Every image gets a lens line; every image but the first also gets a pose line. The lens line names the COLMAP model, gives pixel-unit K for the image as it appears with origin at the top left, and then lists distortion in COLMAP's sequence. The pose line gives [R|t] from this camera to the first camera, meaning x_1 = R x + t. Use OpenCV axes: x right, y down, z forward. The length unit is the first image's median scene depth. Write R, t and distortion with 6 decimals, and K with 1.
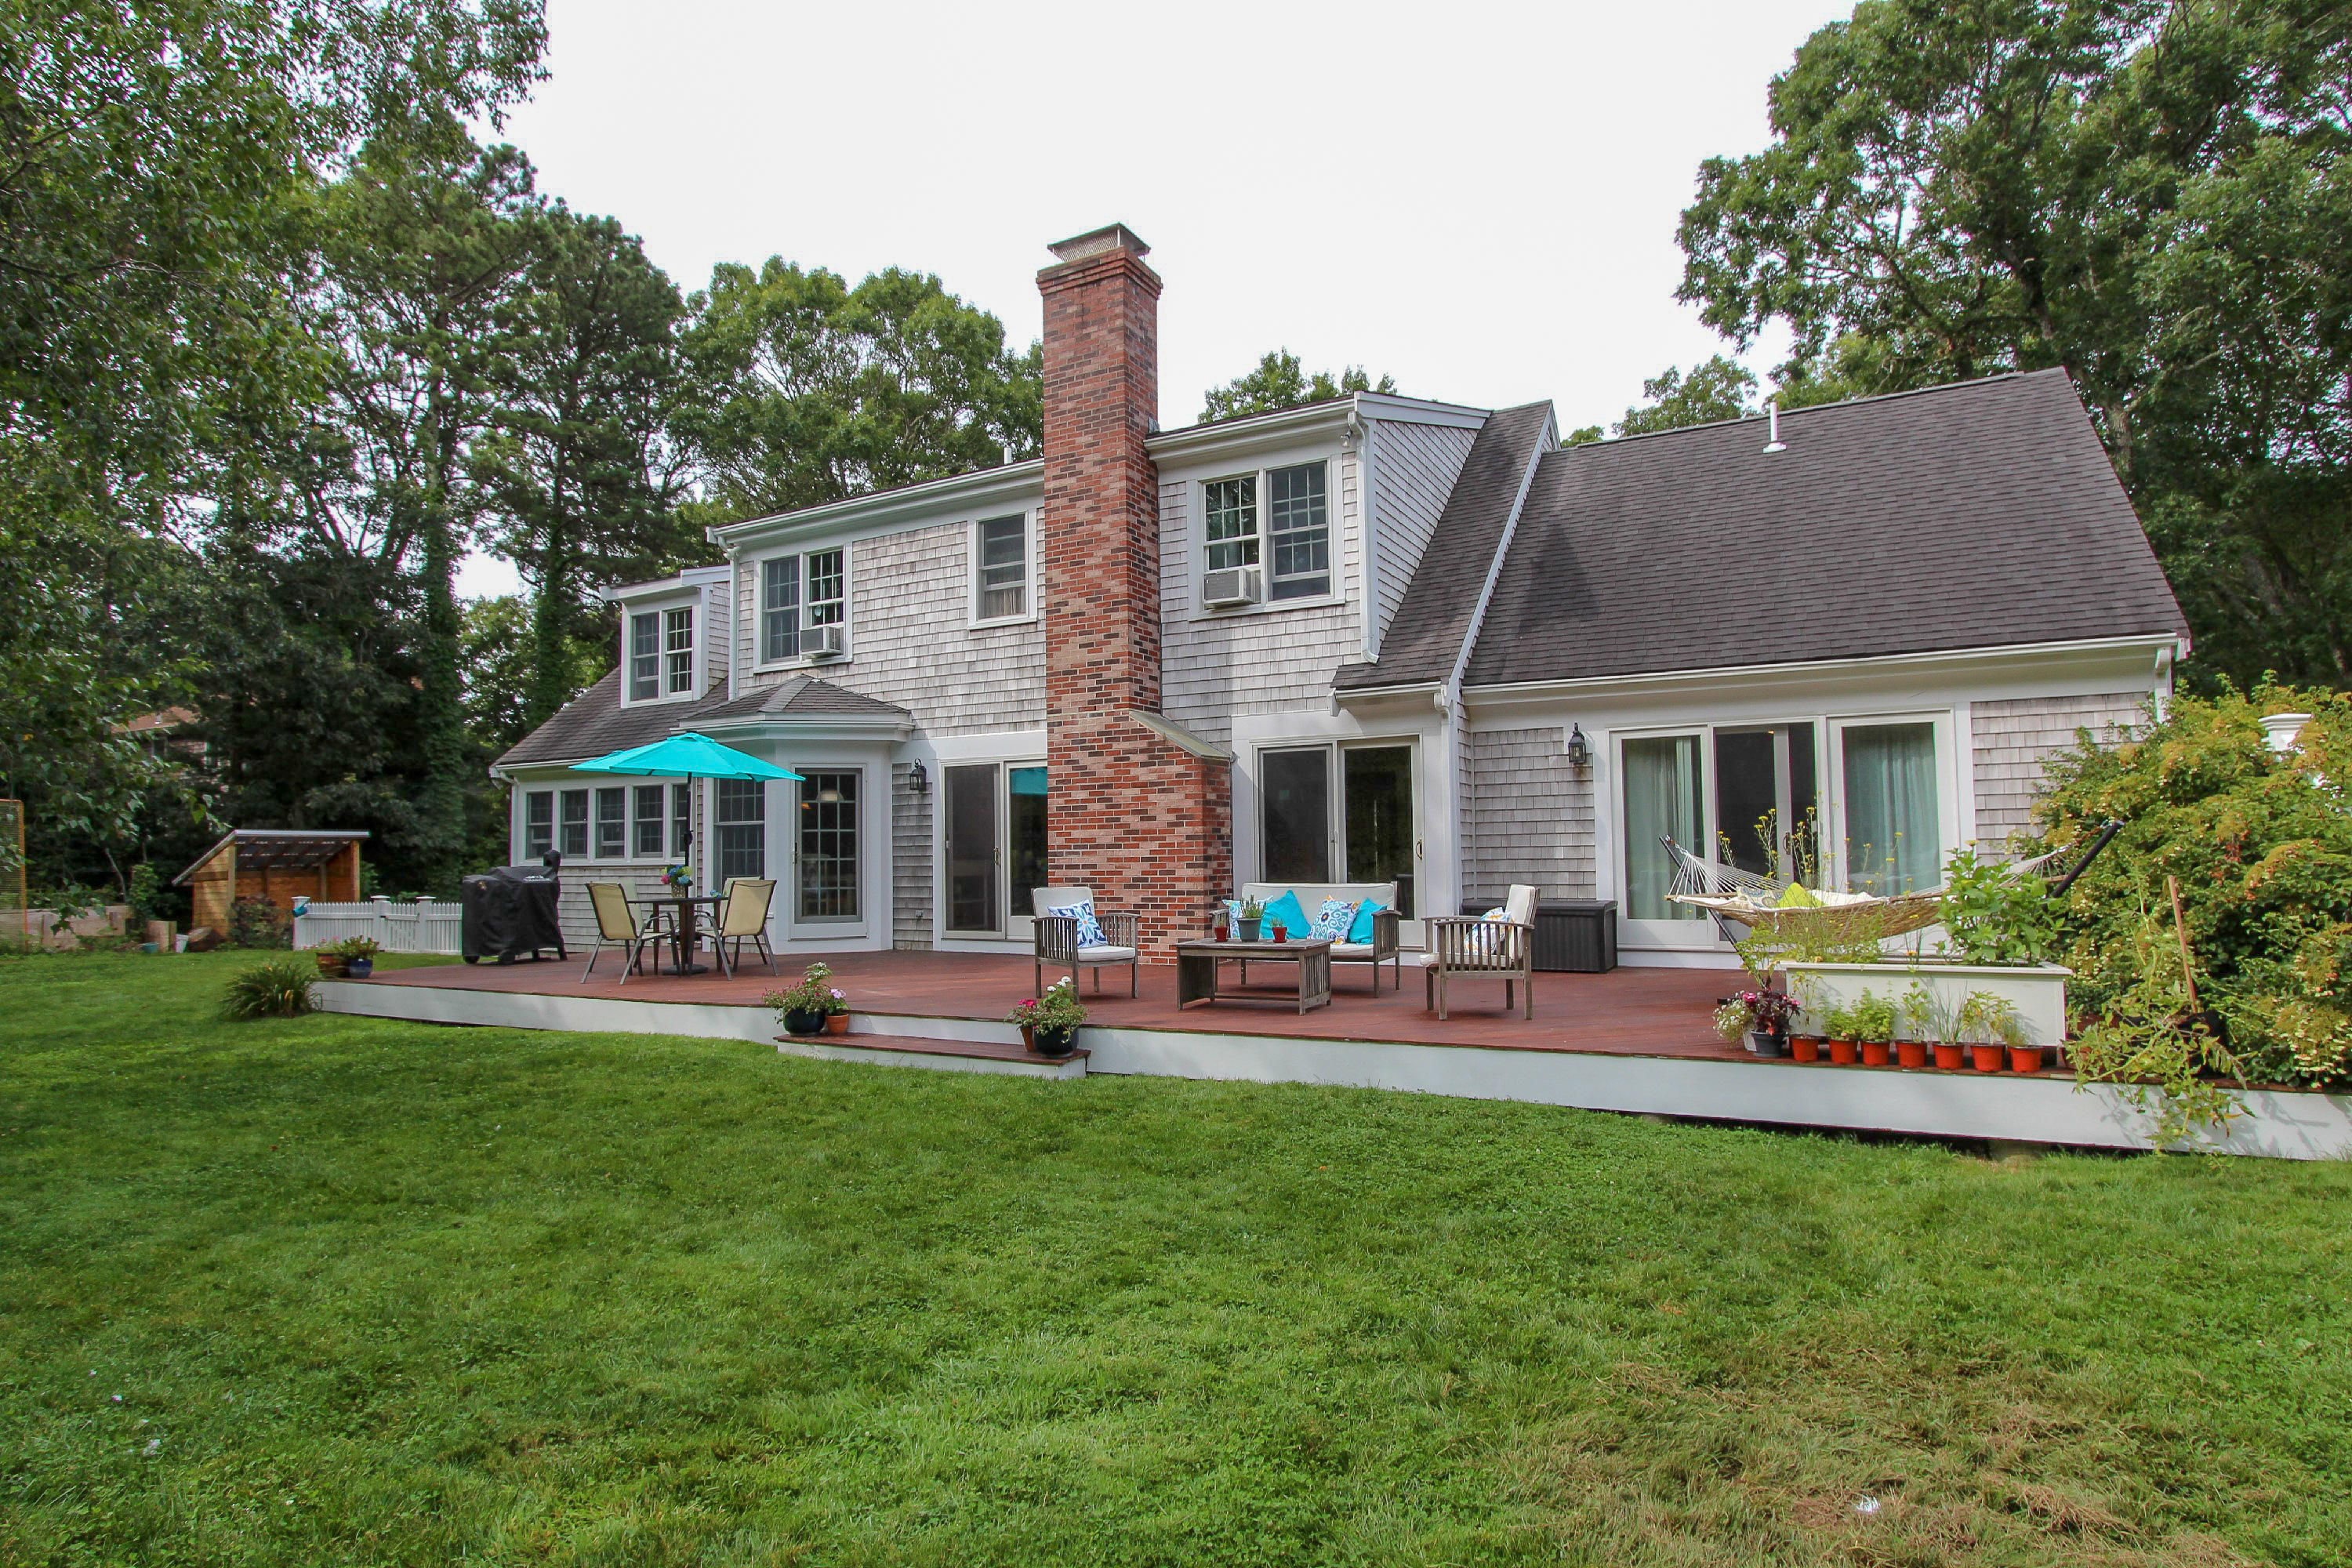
lens RADIAL K [[1204.0, 0, 1173.7], [0, 1204.0, 783.2], [0, 0, 1]] dist [-0.019630, -0.000279]
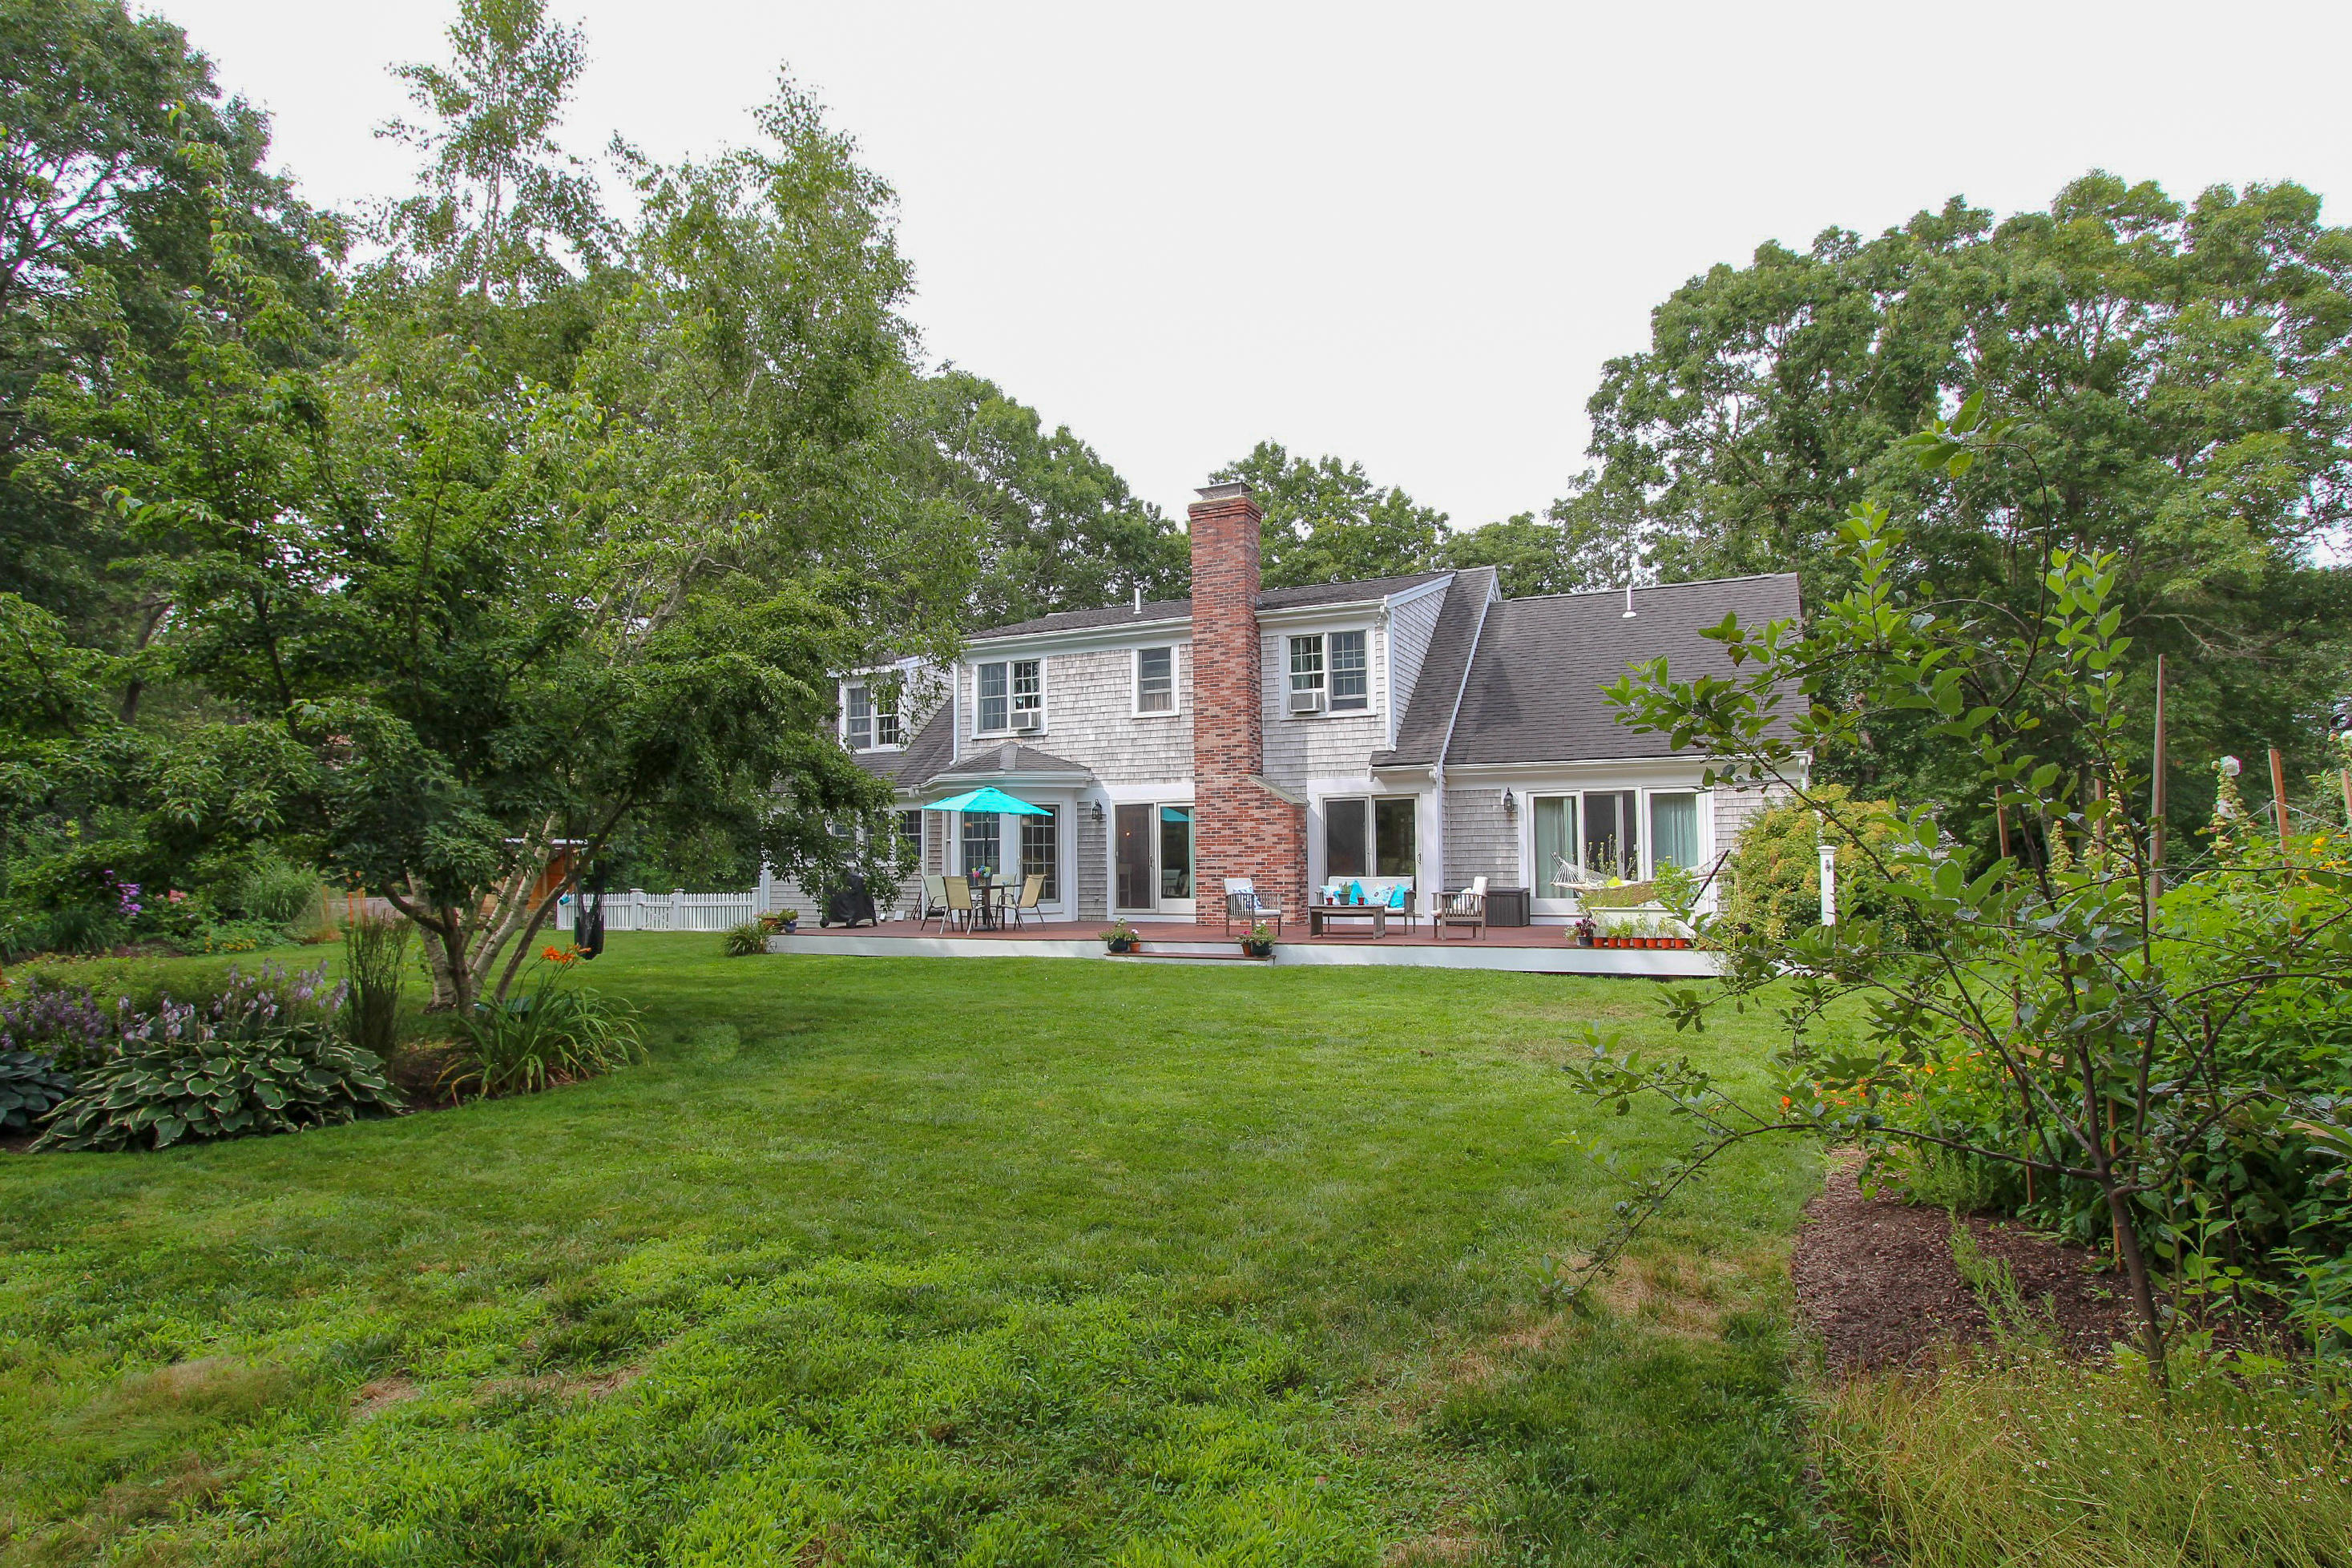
lens RADIAL K [[1203.9, 0, 1177.1], [0, 1203.9, 794.2], [0, 0, 1]] dist [-0.019630, -0.000279]
pose [[0.998646, 0.006852, 0.051570, -0.218861], [-0.007127, 0.999961, 0.005148, -0.041171], [-0.051533, -0.005508, 0.998656, -0.668386]]
